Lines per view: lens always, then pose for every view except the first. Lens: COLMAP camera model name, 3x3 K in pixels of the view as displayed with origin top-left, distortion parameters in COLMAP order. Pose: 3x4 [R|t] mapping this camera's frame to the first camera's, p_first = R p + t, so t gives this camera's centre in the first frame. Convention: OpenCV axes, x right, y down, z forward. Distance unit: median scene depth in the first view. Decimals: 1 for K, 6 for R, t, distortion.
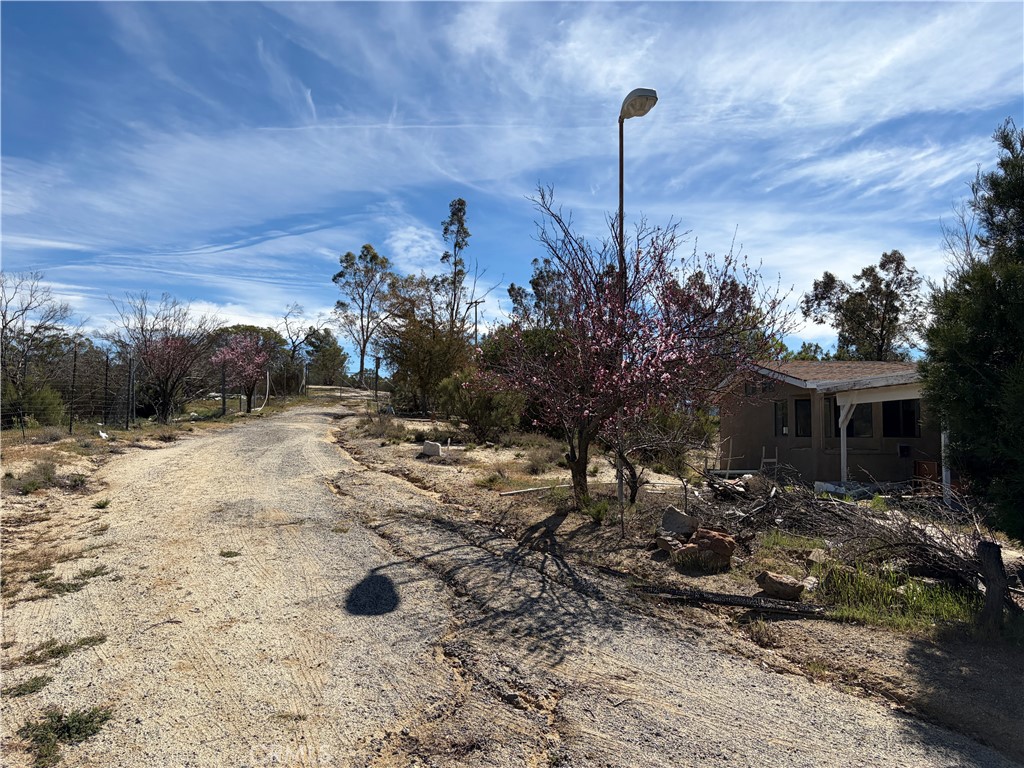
lens RADIAL K [[794.9, 0, 511.1], [0, 794.9, 383.6], [0, 0, 1]] dist [0.058875, -0.025784]
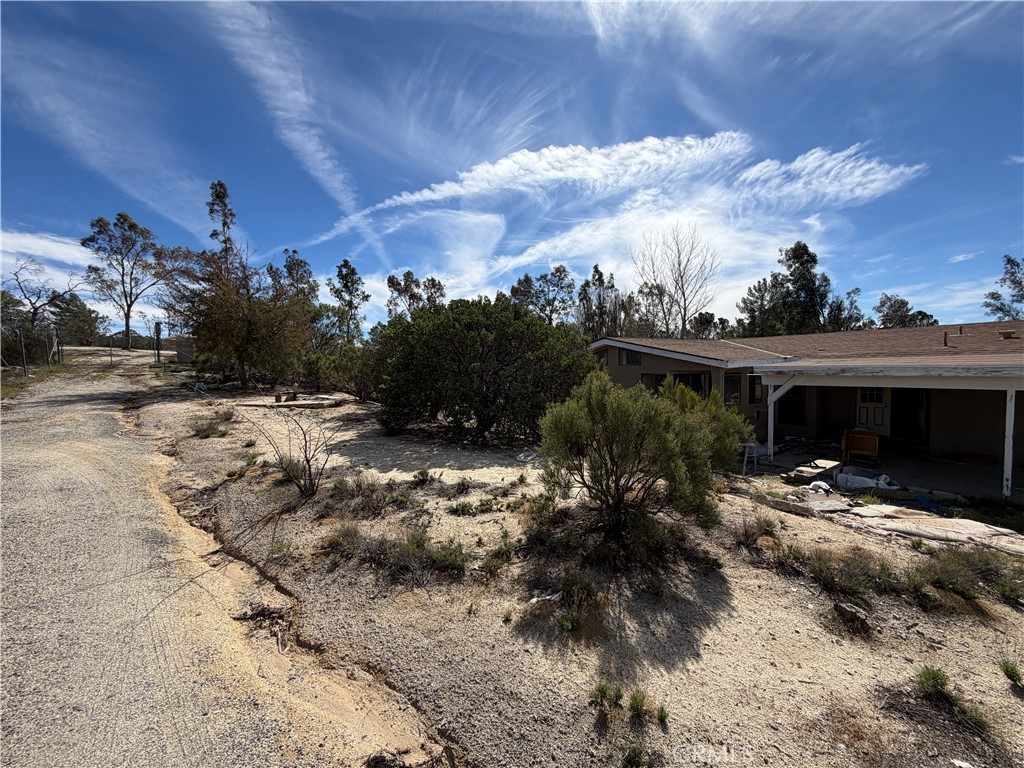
lens RADIAL K [[410.2, 0, 508.1], [0, 410.2, 385.5], [0, 0, 1]] dist [-0.000022, -0.000229]
pose [[0.835533, -0.063351, 0.545775, -0.064488], [-0.001748, 0.993019, 0.117942, -0.011822], [-0.549437, -0.099499, 0.829590, 0.243180]]
